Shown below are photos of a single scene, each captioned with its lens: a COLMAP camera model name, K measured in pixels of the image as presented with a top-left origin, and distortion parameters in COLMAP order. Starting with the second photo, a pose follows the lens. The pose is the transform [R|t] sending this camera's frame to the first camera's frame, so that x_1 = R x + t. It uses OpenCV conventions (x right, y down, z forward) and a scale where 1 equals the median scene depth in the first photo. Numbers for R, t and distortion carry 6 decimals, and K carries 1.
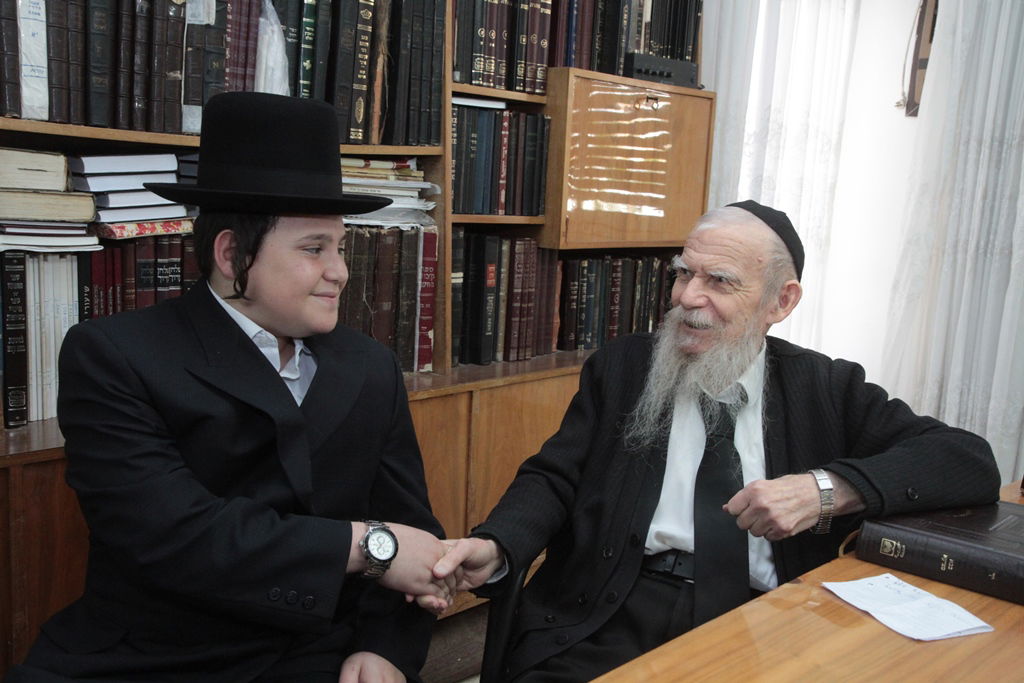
lens RADIAL K [[1034.6, 0, 512.0], [0, 1034.6, 341.5], [0, 0, 1]] dist [-0.011272, 0.136867]
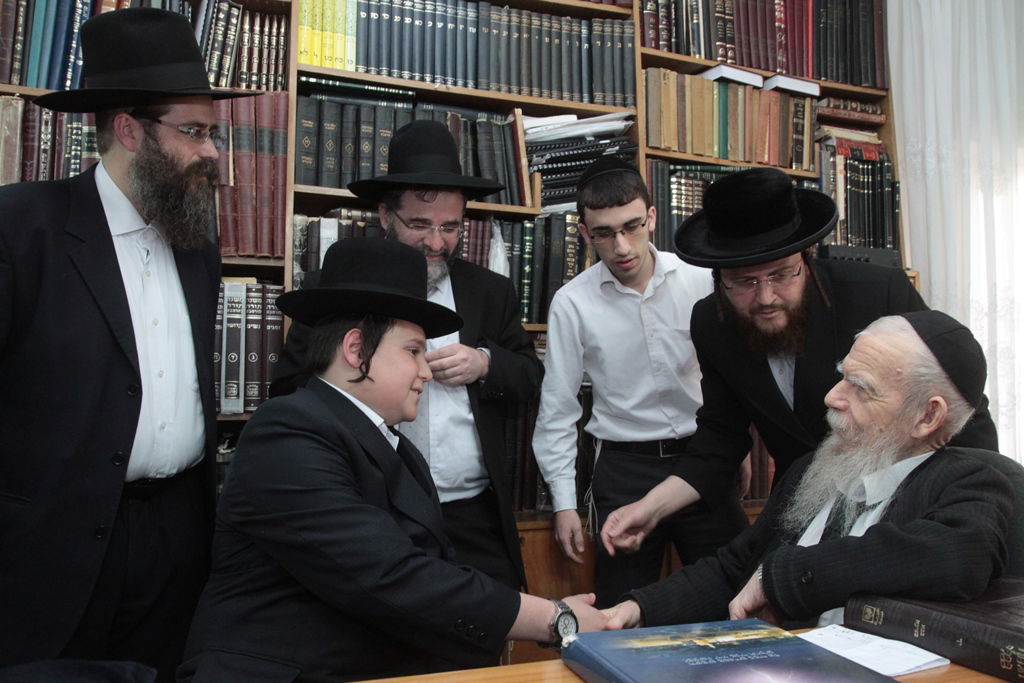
lens RADIAL K [[791.2, 0, 512.0], [0, 791.2, 341.5], [0, 0, 1]] dist [-0.104754, 0.108441]
pose [[0.895488, -0.075537, -0.438629, 0.211375], [-0.032294, 0.971869, -0.233297, 0.064236], [0.443912, 0.223080, 0.867858, 0.090482]]
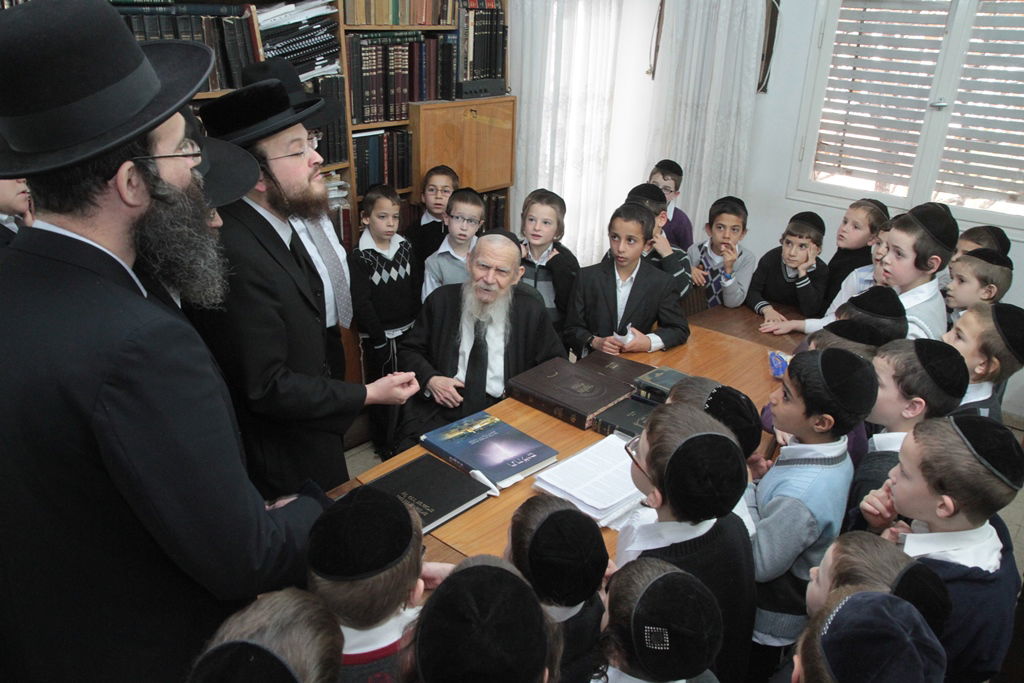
lens RADIAL K [[791.2, 0, 512.0], [0, 791.2, 341.5], [0, 0, 1]] dist [-0.104754, 0.108441]
pose [[0.997275, -0.043642, 0.059478, 0.123928], [0.027901, 0.969489, 0.243540, -0.211005], [-0.068292, -0.241217, 0.968065, -0.433768]]
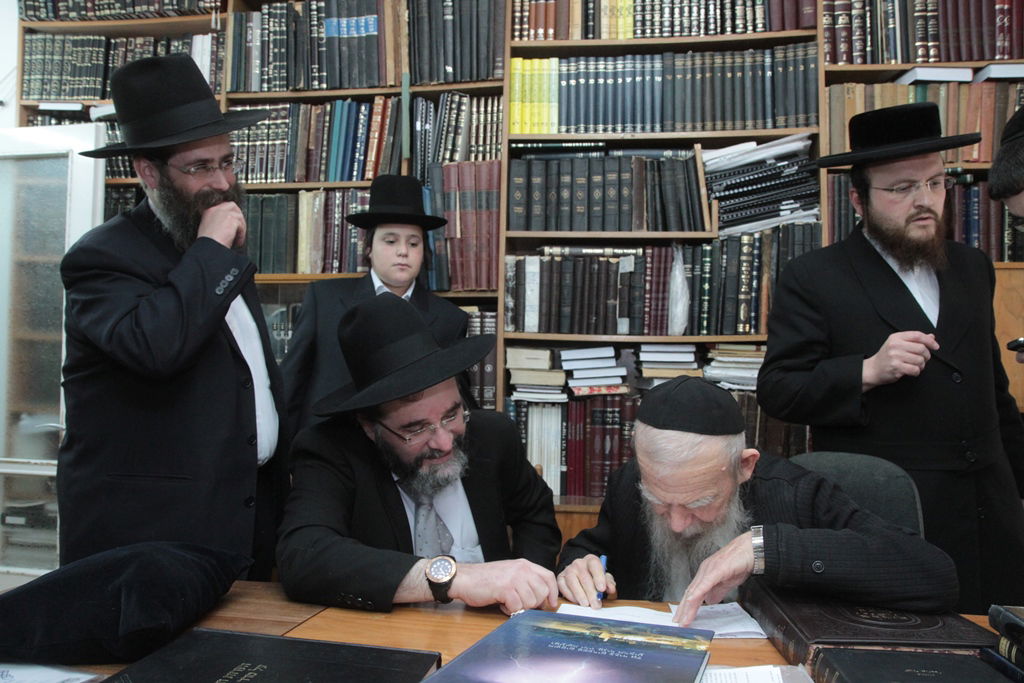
lens RADIAL K [[791.2, 0, 512.0], [0, 791.2, 341.5], [0, 0, 1]] dist [-0.104754, 0.108441]
pose [[0.594179, -0.081404, -0.800203, 0.505715], [-0.114519, 0.976168, -0.184339, 0.057063], [0.796139, 0.201168, 0.570696, 0.098344]]
